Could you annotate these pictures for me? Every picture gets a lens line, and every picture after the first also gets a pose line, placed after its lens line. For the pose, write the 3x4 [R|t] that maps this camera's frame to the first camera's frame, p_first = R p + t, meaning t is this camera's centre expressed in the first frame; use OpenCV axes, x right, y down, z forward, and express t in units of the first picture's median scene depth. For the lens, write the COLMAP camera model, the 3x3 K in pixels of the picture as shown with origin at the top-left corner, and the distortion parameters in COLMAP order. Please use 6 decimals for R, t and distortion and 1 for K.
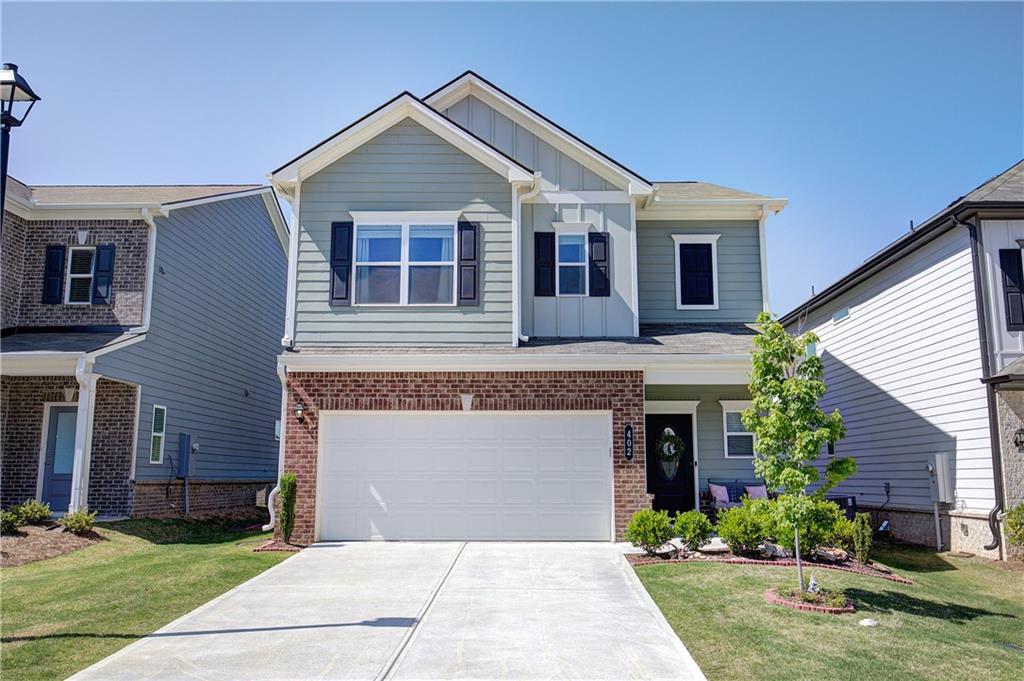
lens RADIAL K [[887.1, 0, 512.0], [0, 887.1, 340.5], [0, 0, 1]] dist [0.015760, 0.004458]
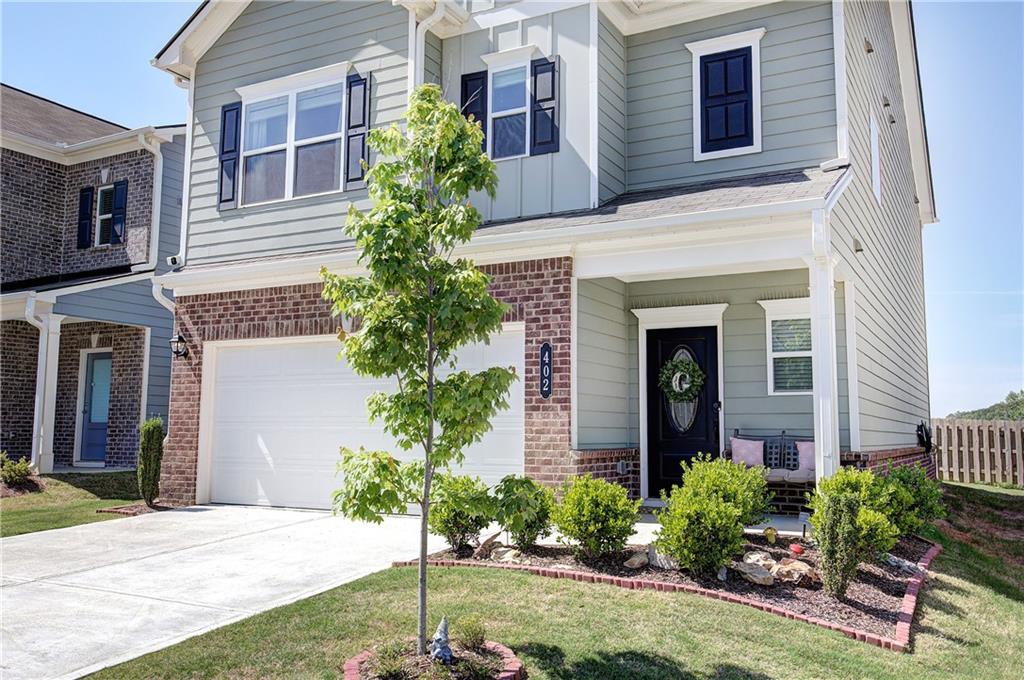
lens RADIAL K [[887.1, 0, 512.0], [0, 887.1, 340.0], [0, 0, 1]] dist [0.015760, 0.004458]
pose [[0.880499, -0.044740, -0.471932, 0.395585], [0.065429, 0.997478, 0.027510, 0.071076], [0.469511, -0.055100, 0.881206, 0.411252]]
